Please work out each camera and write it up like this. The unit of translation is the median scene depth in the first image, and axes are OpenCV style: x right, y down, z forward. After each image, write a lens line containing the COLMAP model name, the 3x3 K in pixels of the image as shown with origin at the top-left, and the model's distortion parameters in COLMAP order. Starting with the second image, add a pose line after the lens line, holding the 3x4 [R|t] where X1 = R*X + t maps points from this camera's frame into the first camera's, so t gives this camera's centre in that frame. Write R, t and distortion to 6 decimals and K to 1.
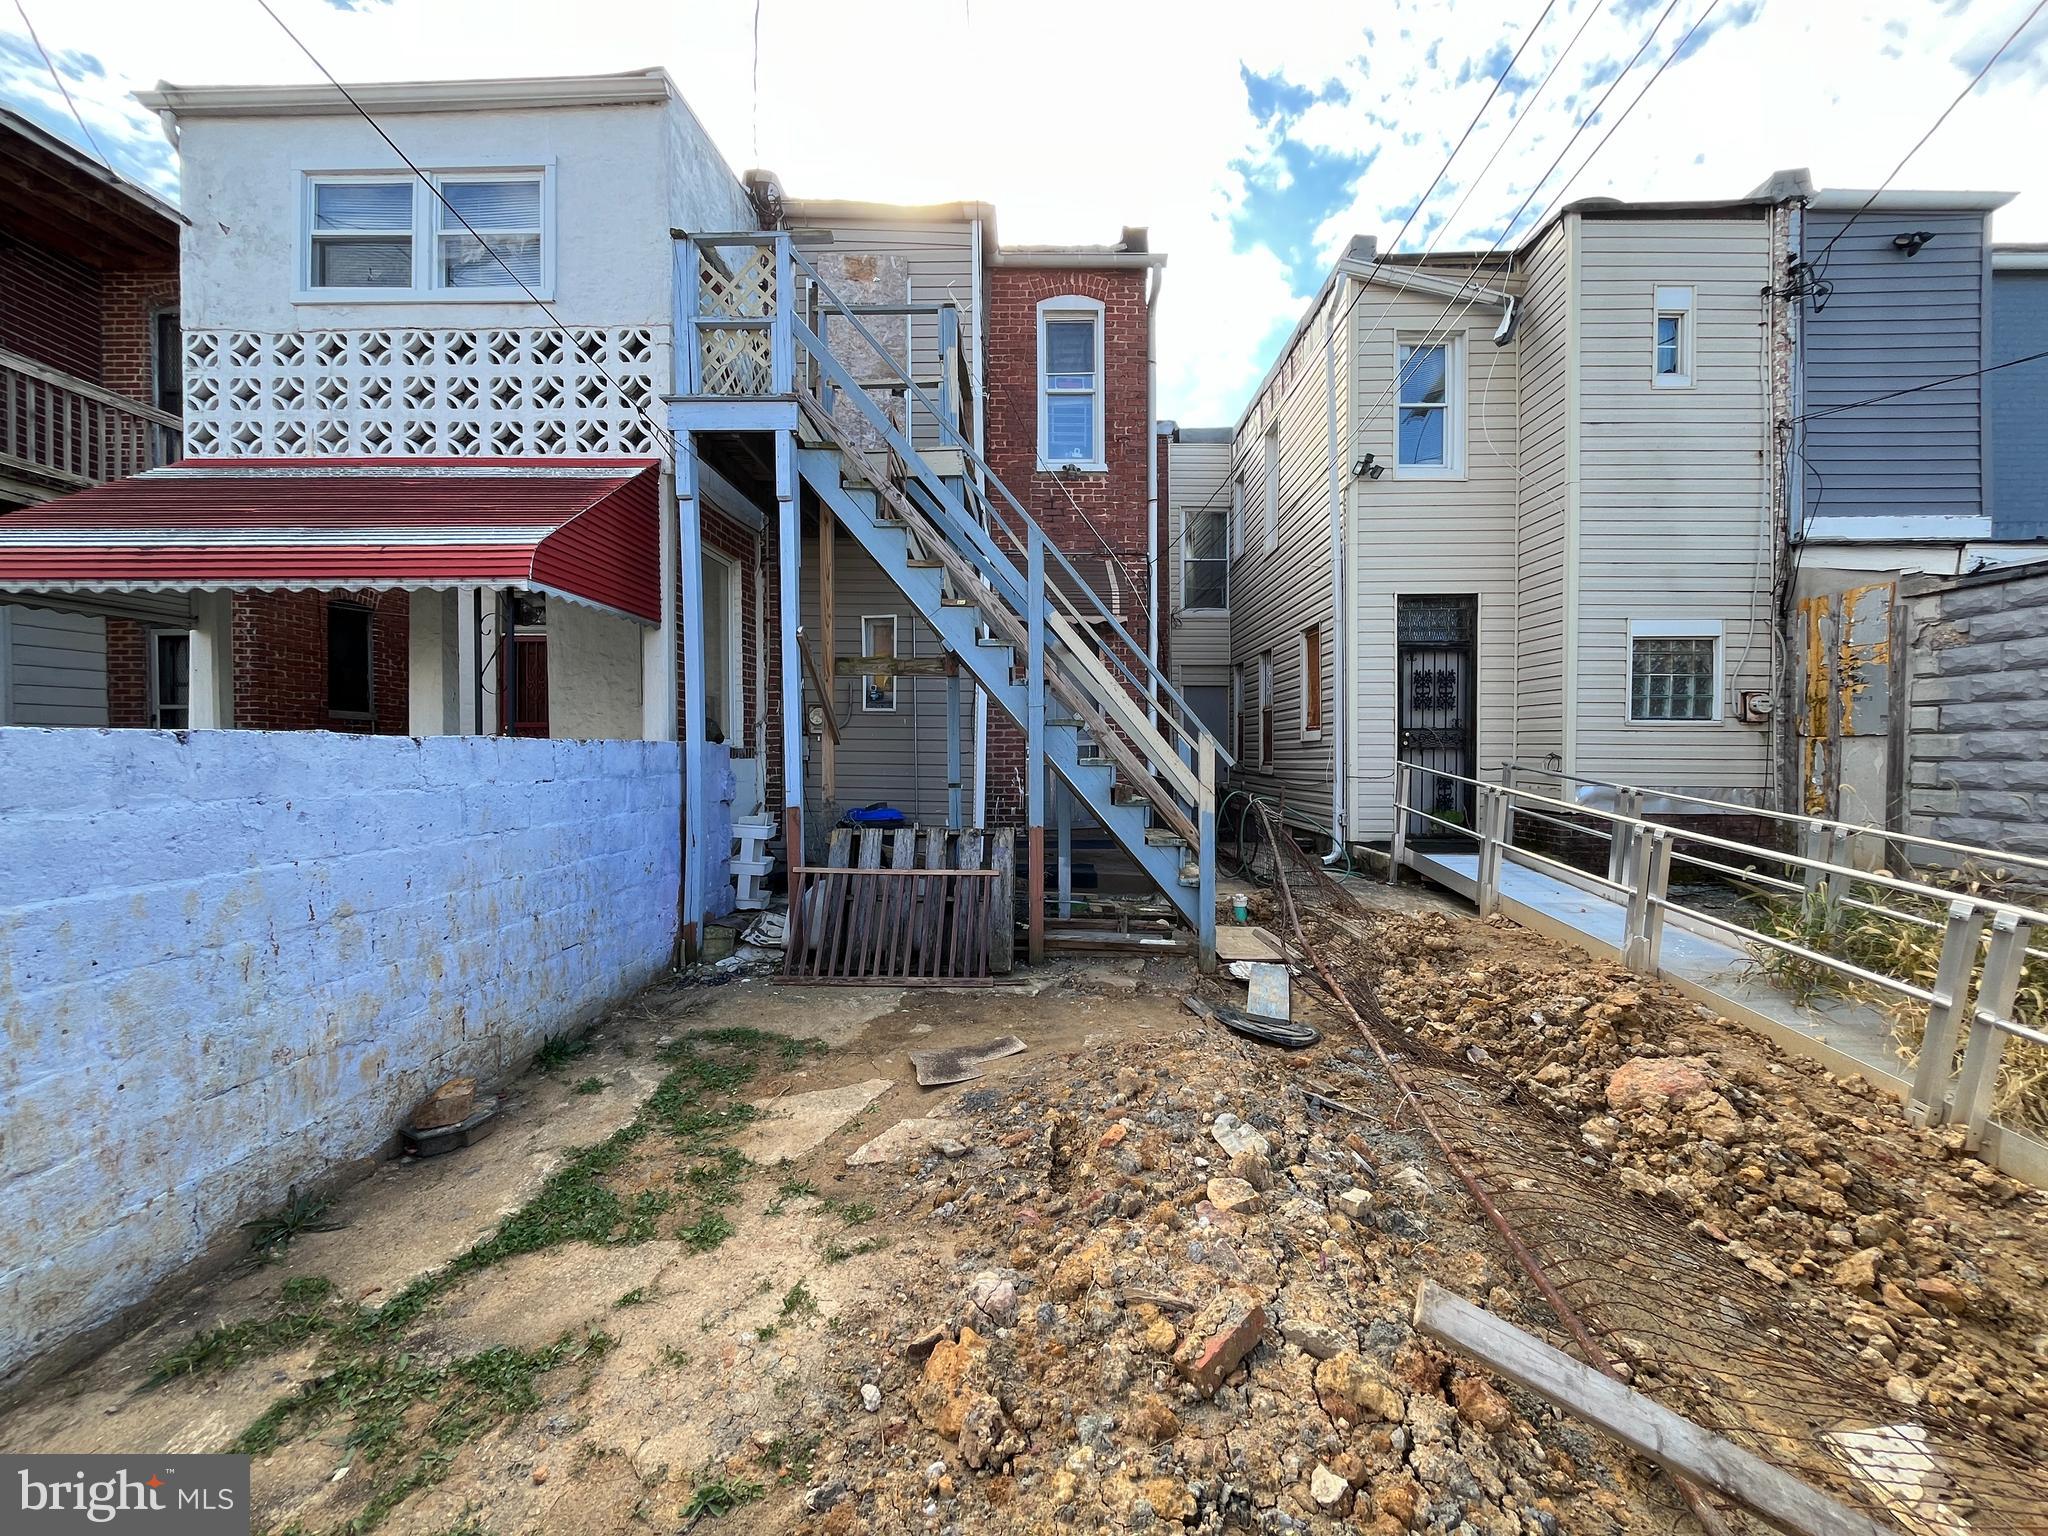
lens RADIAL K [[825.7, 0, 1026.3], [0, 825.7, 761.9], [0, 0, 1]] dist [-0.001580, -0.000380]
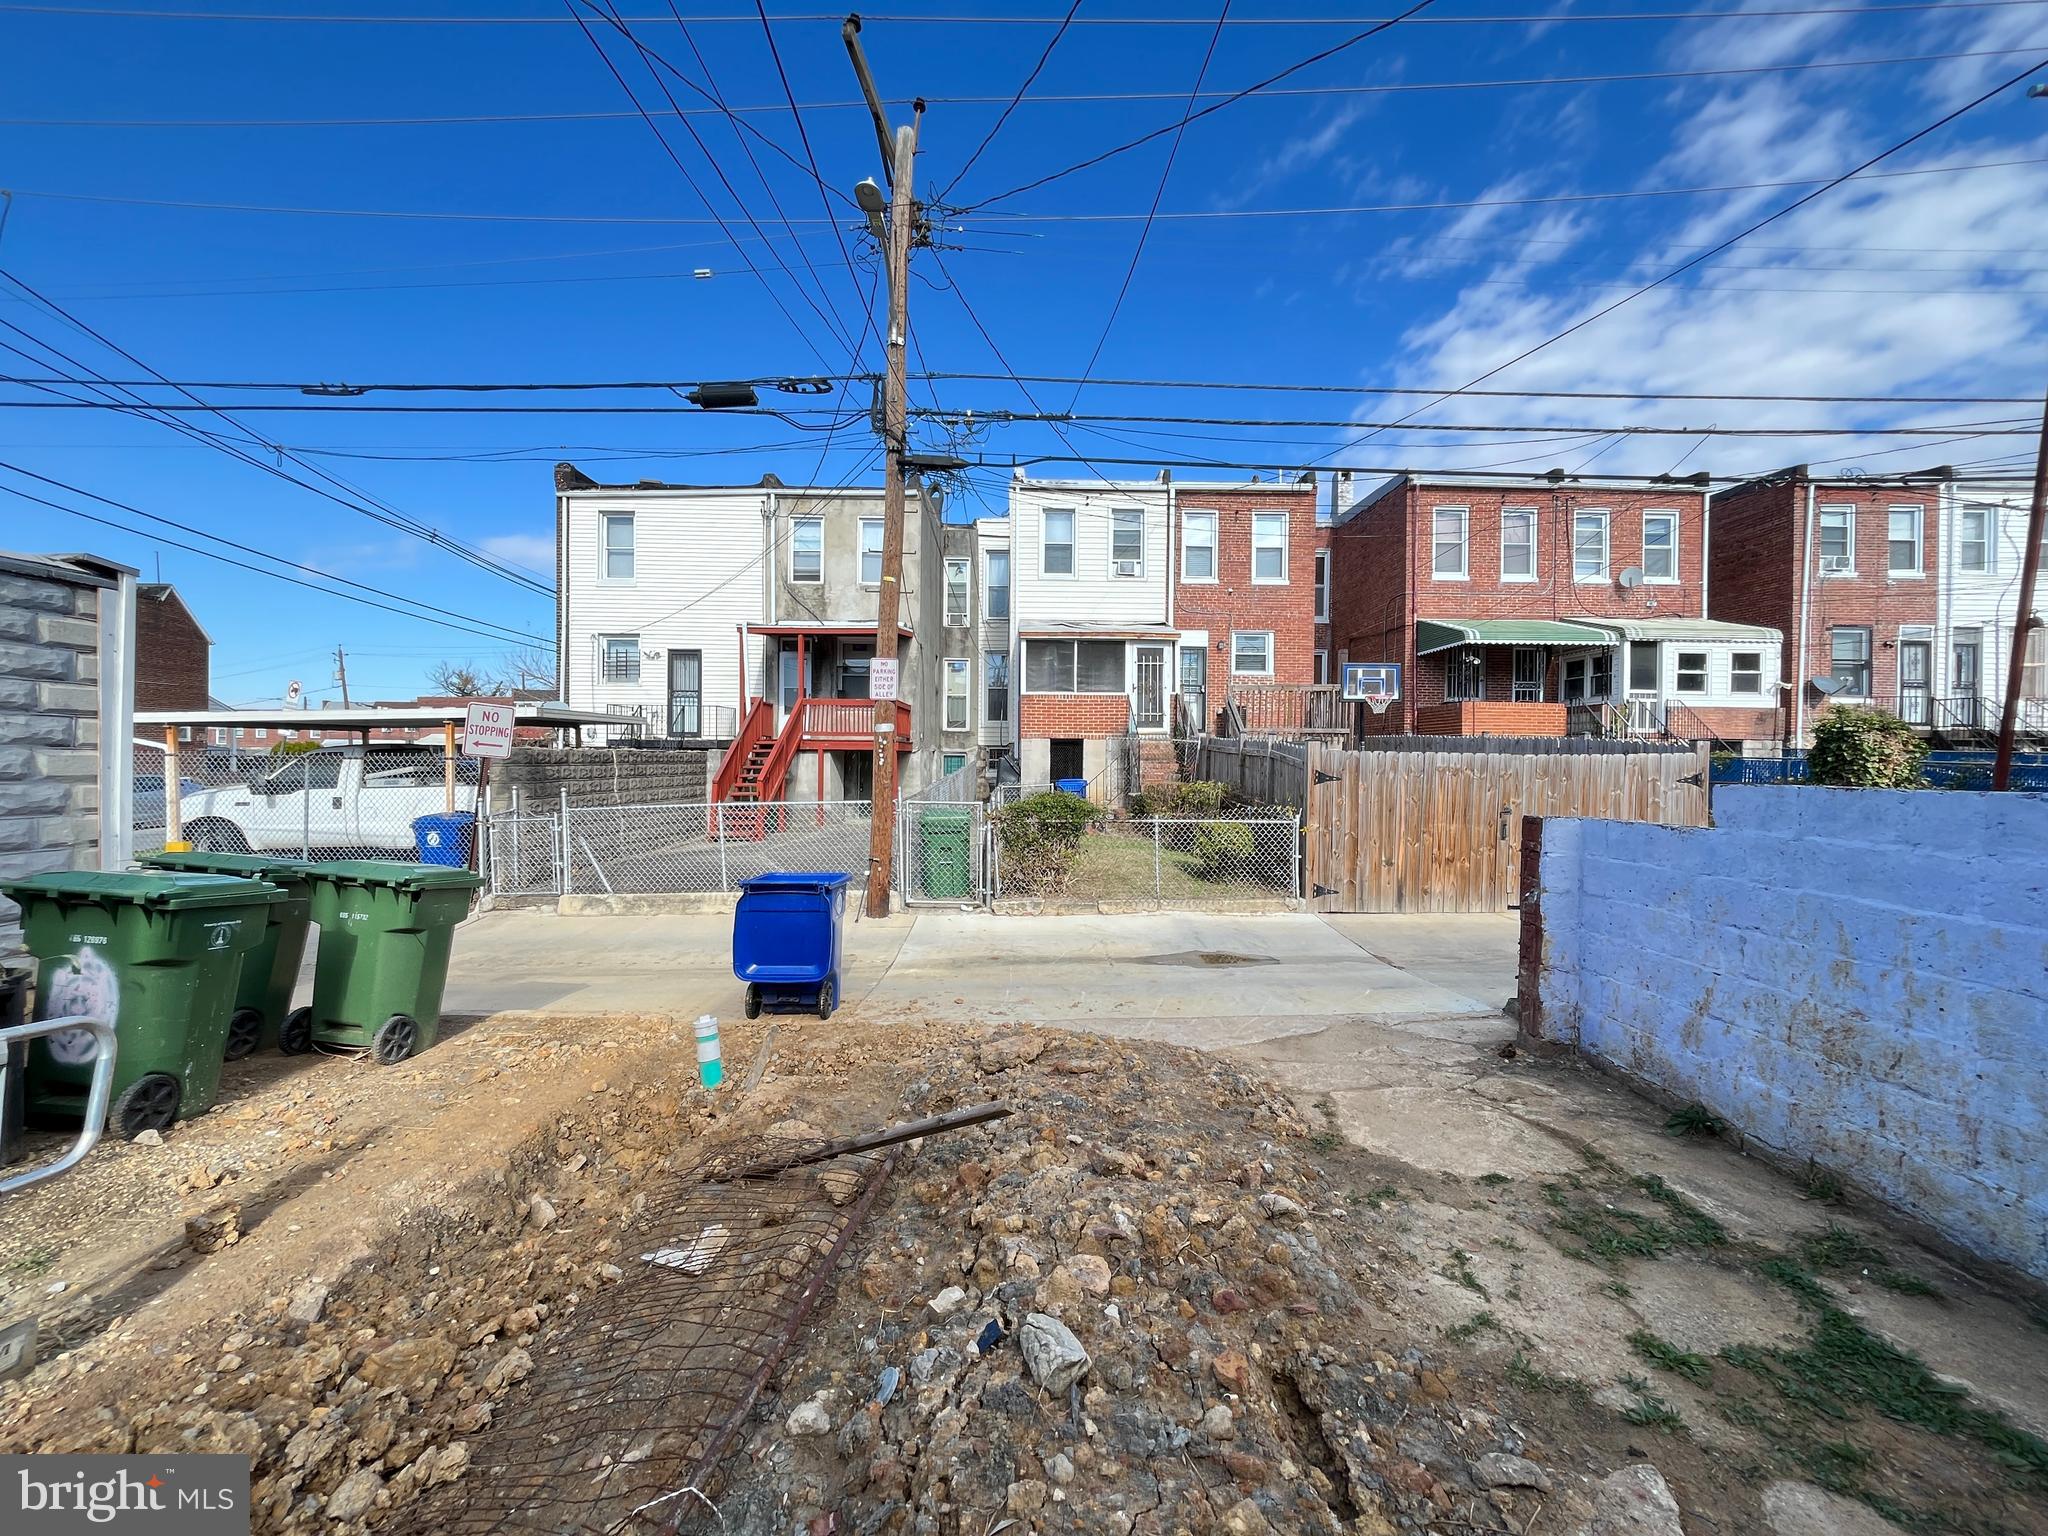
lens RADIAL K [[825.7, 0, 1026.8], [0, 825.7, 768.7], [0, 0, 1]] dist [-0.001580, -0.000380]
pose [[-0.999683, -0.007986, -0.023868, 0.375030], [-0.008365, 0.999840, 0.015814, -0.079807], [0.023738, 0.016009, -0.999590, 2.125608]]
